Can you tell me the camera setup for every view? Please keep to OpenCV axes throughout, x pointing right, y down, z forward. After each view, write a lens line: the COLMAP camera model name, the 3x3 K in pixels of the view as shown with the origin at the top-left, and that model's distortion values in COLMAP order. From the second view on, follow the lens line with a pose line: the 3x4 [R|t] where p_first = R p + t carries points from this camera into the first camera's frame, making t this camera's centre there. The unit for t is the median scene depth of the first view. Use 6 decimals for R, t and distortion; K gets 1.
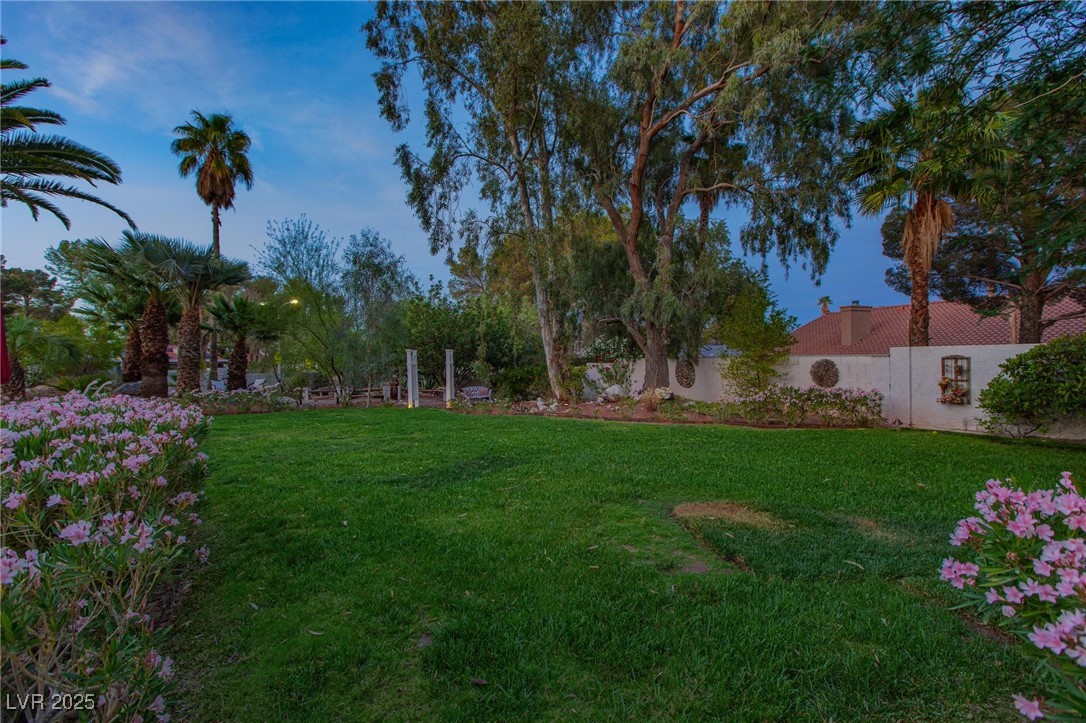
lens RADIAL K [[490.1, 0, 543.0], [0, 490.1, 361.5], [0, 0, 1]] dist [-0.008044, -0.001909]
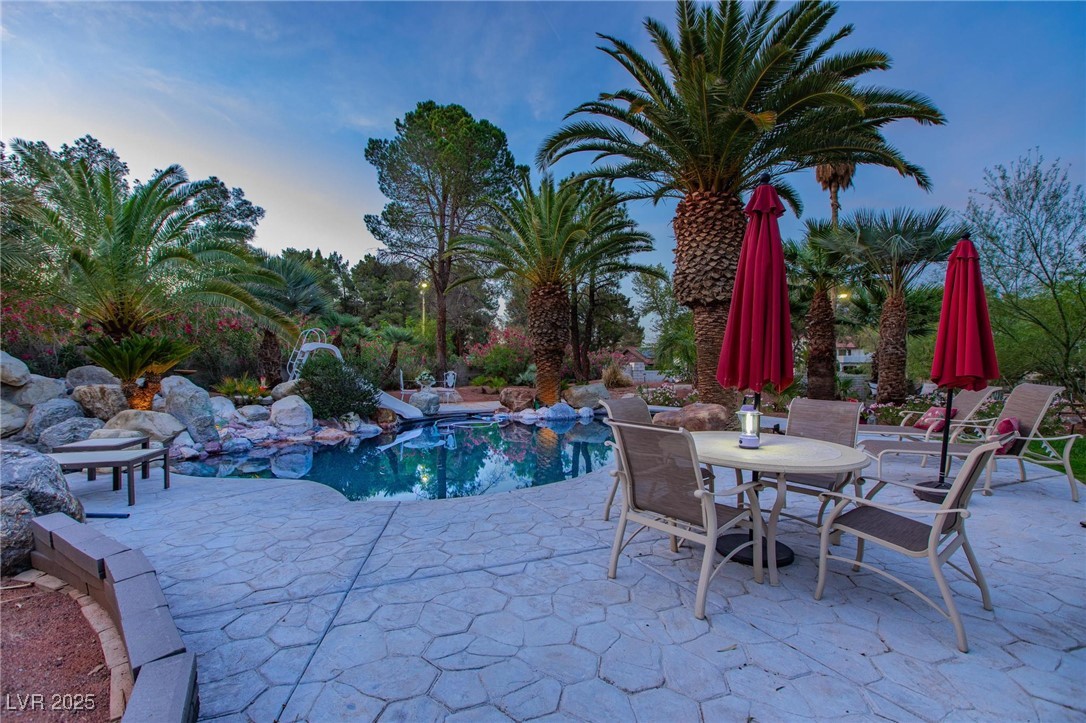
lens RADIAL K [[490.1, 0, 543.0], [0, 490.1, 361.5], [0, 0, 1]] dist [-0.008044, -0.001909]
pose [[0.599909, 0.000698, -0.800068, -0.368715], [-0.000781, 1.000000, 0.000287, 0.002073], [0.800068, 0.000453, 0.599909, 0.032596]]
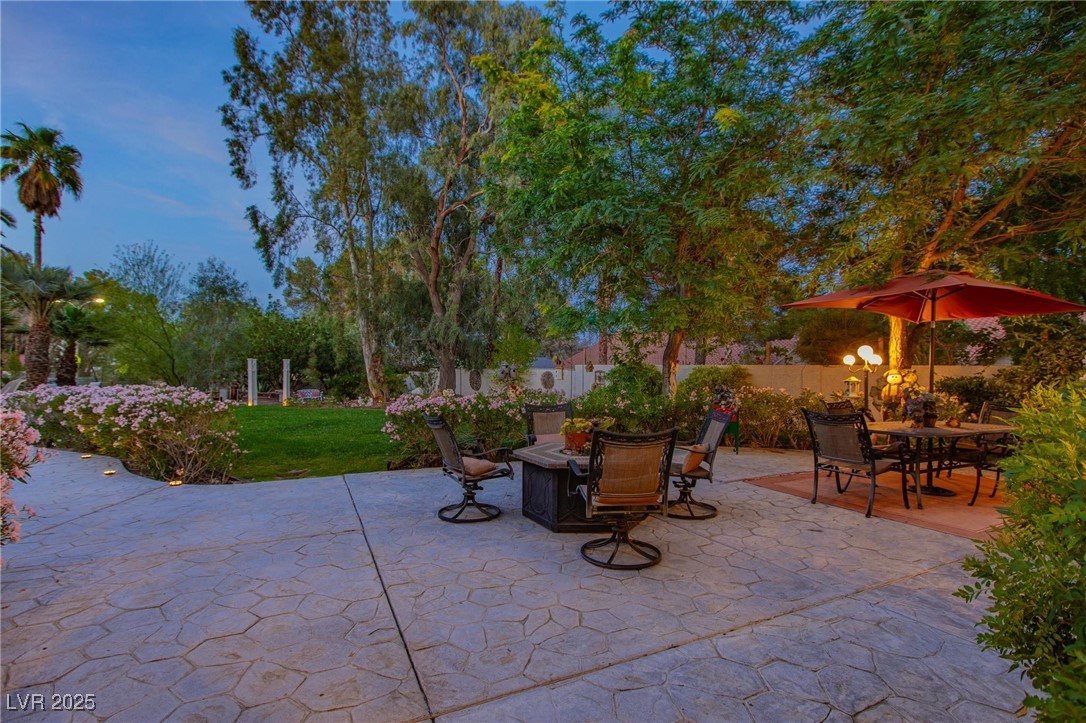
lens RADIAL K [[490.1, 0, 543.0], [0, 490.1, 361.5], [0, 0, 1]] dist [-0.008044, -0.001909]
pose [[0.954332, 0.019306, 0.298122, 0.062908], [-0.014247, 0.999715, -0.019136, -0.004069], [-0.298407, 0.014014, 0.954336, -0.391997]]
